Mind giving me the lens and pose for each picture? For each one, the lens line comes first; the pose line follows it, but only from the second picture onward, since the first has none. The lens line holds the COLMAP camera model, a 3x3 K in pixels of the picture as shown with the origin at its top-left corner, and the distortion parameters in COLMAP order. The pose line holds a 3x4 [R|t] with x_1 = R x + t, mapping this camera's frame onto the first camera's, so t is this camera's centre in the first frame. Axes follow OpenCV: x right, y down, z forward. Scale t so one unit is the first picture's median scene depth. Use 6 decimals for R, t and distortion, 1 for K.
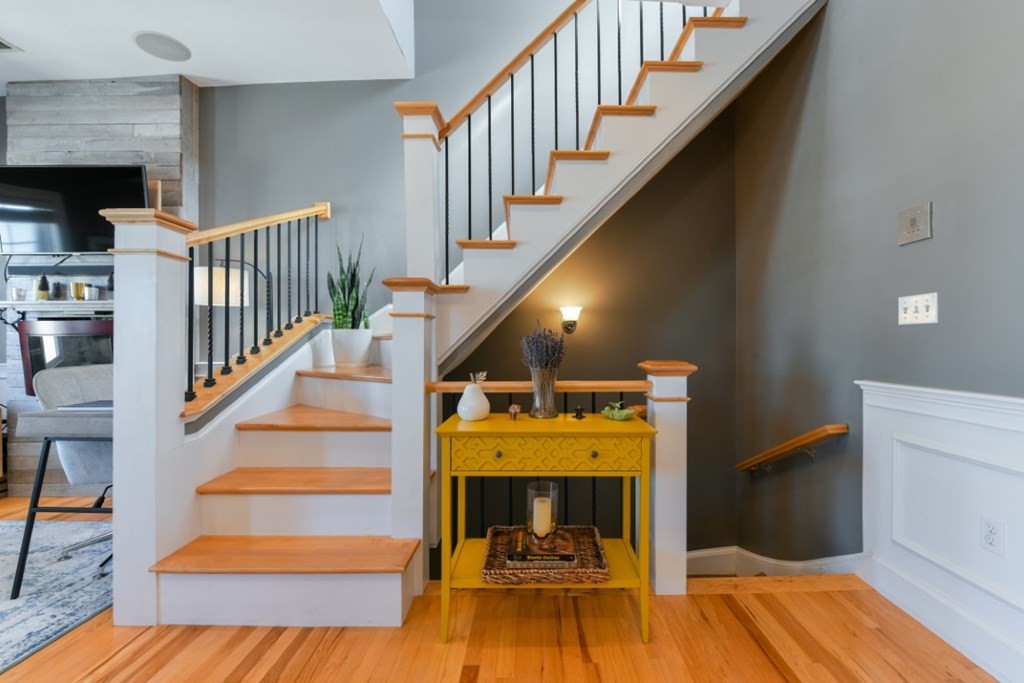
lens RADIAL K [[409.8, 0, 538.1], [0, 409.8, 342.1], [0, 0, 1]] dist [-0.000814, -0.001989]
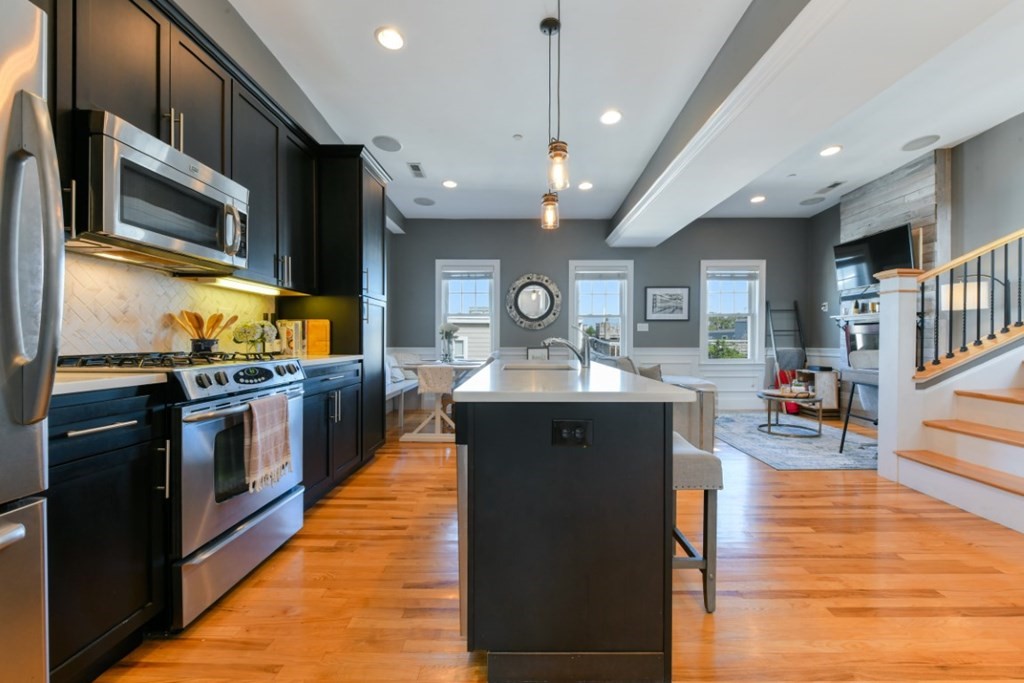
lens RADIAL K [[409.8, 0, 524.9], [0, 409.8, 343.3], [0, 0, 1]] dist [-0.000814, -0.001989]
pose [[-0.006929, 0.013387, -0.999886, 0.650618], [0.003658, 0.999904, 0.013362, -0.003598], [0.999969, -0.003565, -0.006977, -0.485255]]
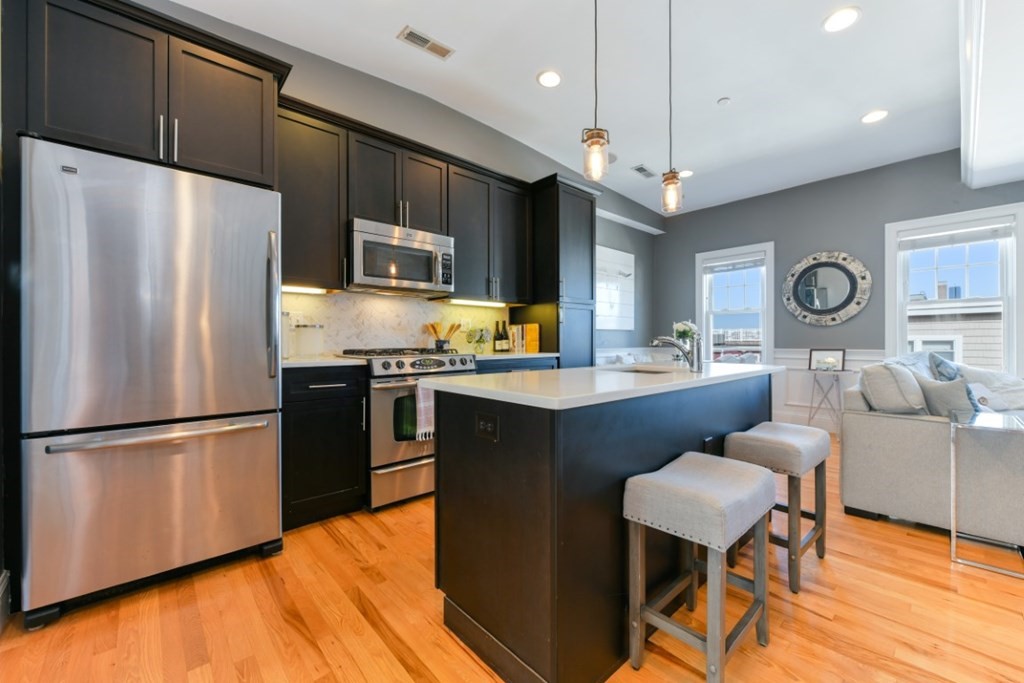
lens RADIAL K [[409.8, 0, 519.7], [0, 409.8, 342.5], [0, 0, 1]] dist [-0.000814, -0.001989]
pose [[-0.744314, 0.011074, -0.667738, 0.474531], [0.010977, 0.999930, 0.004347, 0.001441], [0.667740, -0.004095, -0.744384, 0.008923]]
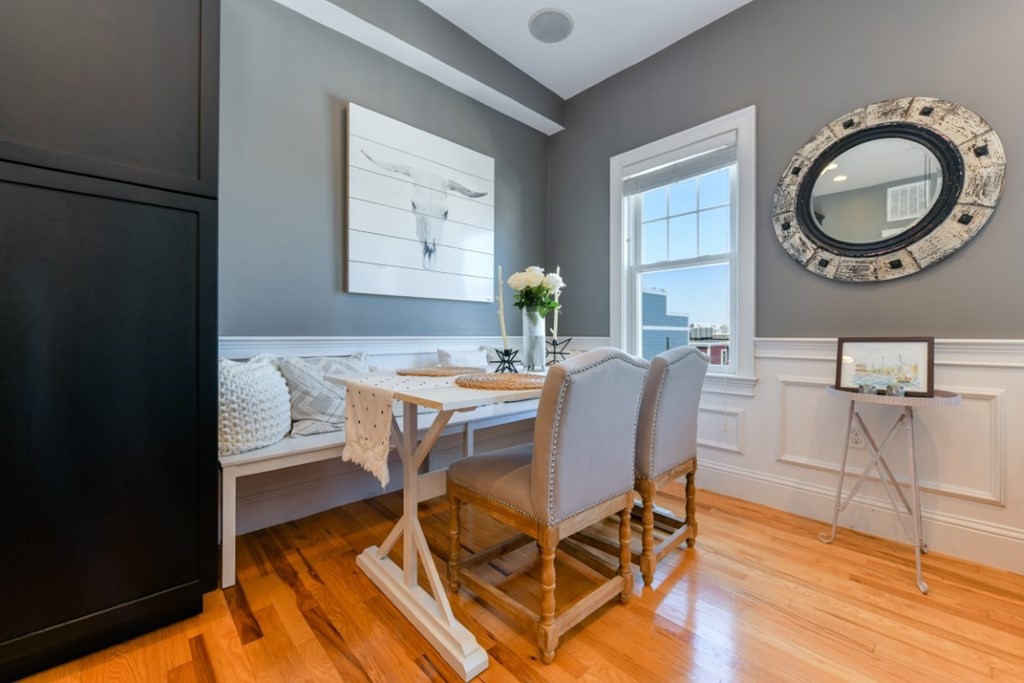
lens RADIAL K [[409.8, 0, 518.6], [0, 409.8, 333.9], [0, 0, 1]] dist [-0.000814, -0.001989]
pose [[-0.738078, 0.001637, -0.674714, -0.771713], [0.004743, 0.999985, -0.002762, 0.046529], [0.674699, -0.005239, -0.738074, -0.328979]]
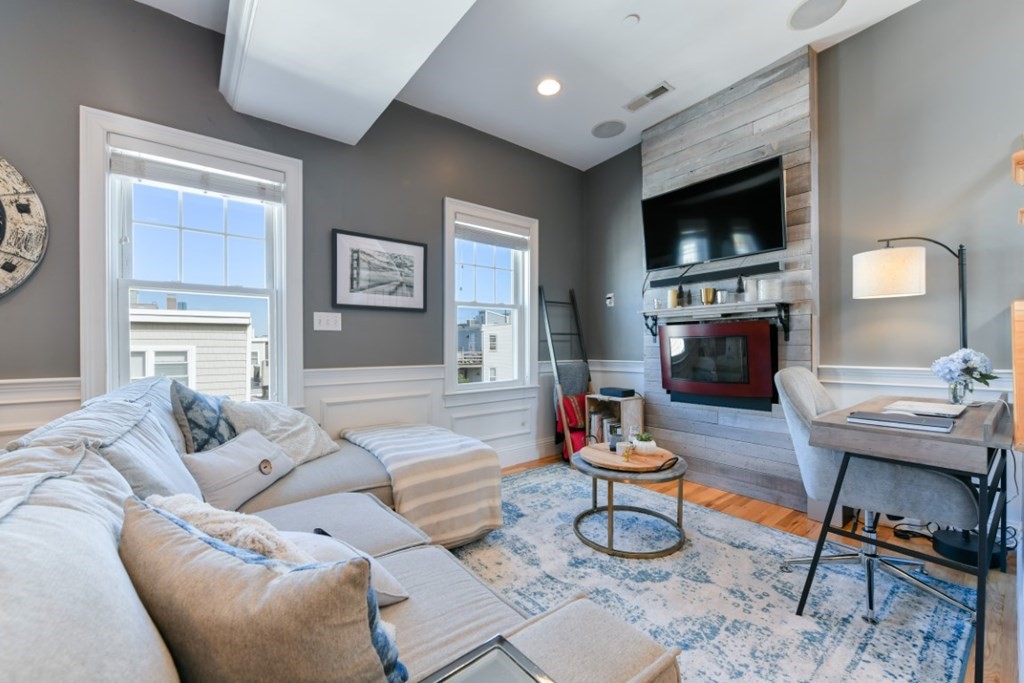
lens RADIAL K [[409.8, 0, 521.8], [0, 409.8, 346.9], [0, 0, 1]] dist [-0.000814, -0.001989]
pose [[0.621144, 0.001890, -0.783694, -0.649914], [0.005714, 0.999960, 0.006940, -0.001552], [0.783676, -0.008789, 0.621108, -0.063930]]
